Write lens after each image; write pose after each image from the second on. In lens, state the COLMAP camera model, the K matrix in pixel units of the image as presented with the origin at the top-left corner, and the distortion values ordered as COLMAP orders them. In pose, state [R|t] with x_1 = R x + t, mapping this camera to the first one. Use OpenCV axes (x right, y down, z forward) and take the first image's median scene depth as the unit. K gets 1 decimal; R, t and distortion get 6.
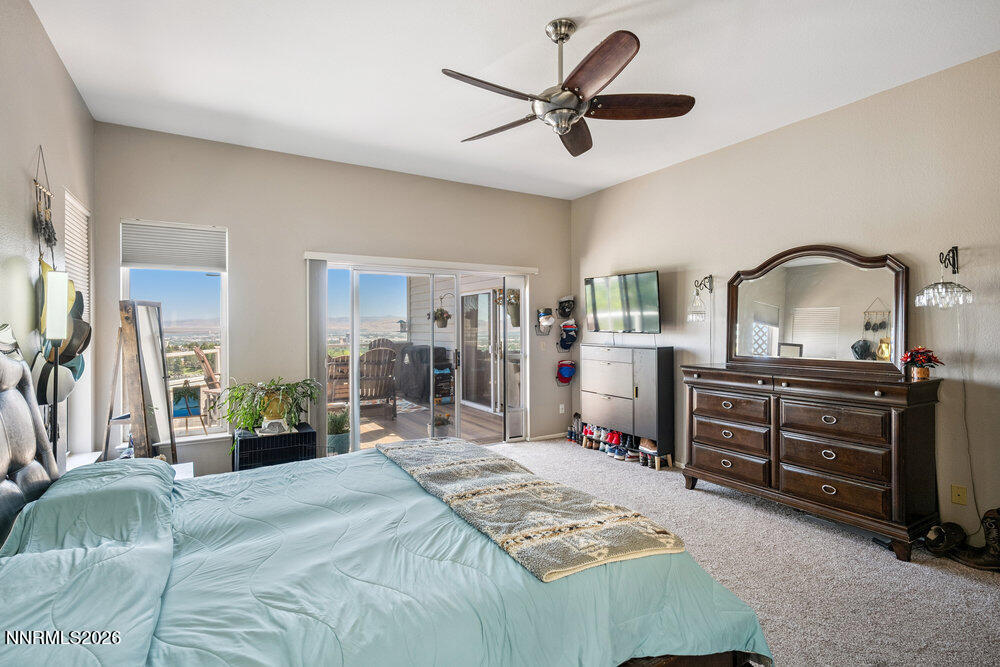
lens RADIAL K [[484.6, 0, 497.0], [0, 484.6, 326.3], [0, 0, 1]] dist [-0.000044, 0.000656]
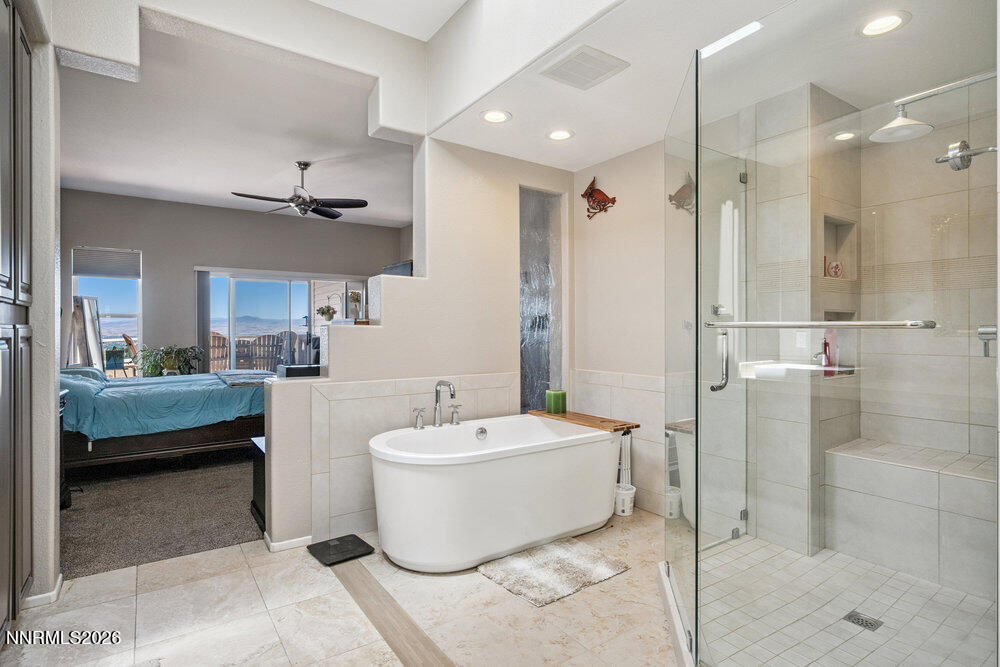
lens RADIAL K [[513.0, 0, 502.1], [0, 513.0, 335.4], [0, 0, 1]] dist [0.000376, 0.000252]
pose [[0.998263, 0.007379, 0.058446, 0.538179], [-0.008073, 0.999900, 0.011639, 0.045153], [-0.058354, -0.012090, 0.998223, -0.766909]]
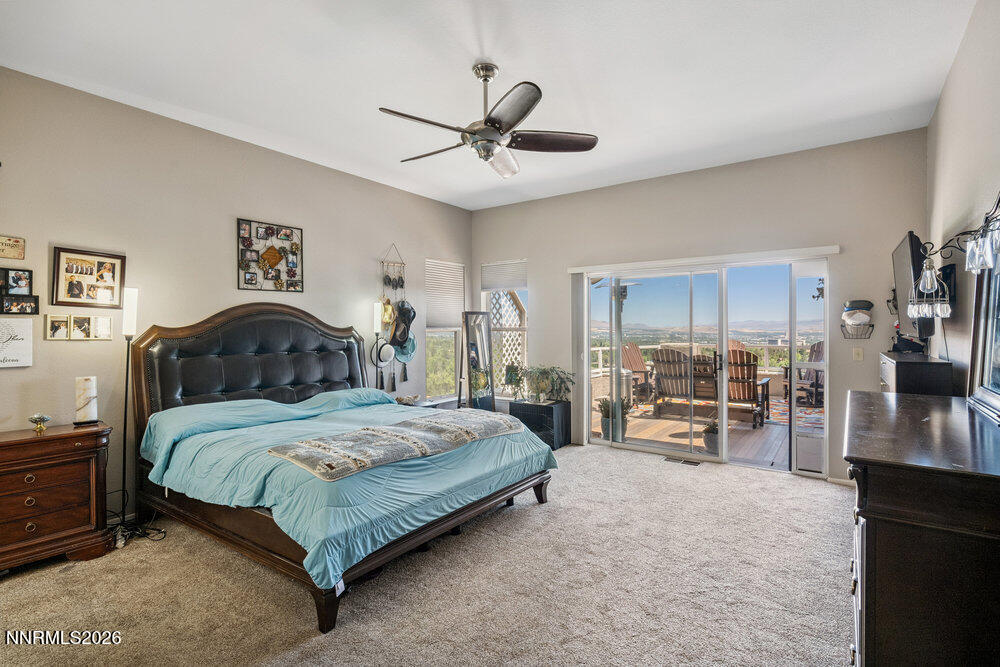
lens RADIAL K [[484.6, 0, 506.0], [0, 484.6, 331.9], [0, 0, 1]] dist [-0.000044, 0.000656]
pose [[0.394694, 0.010247, -0.918756, 0.773682], [0.003779, 0.999911, 0.012776, -0.003001], [0.918805, -0.008515, 0.394620, 0.365727]]
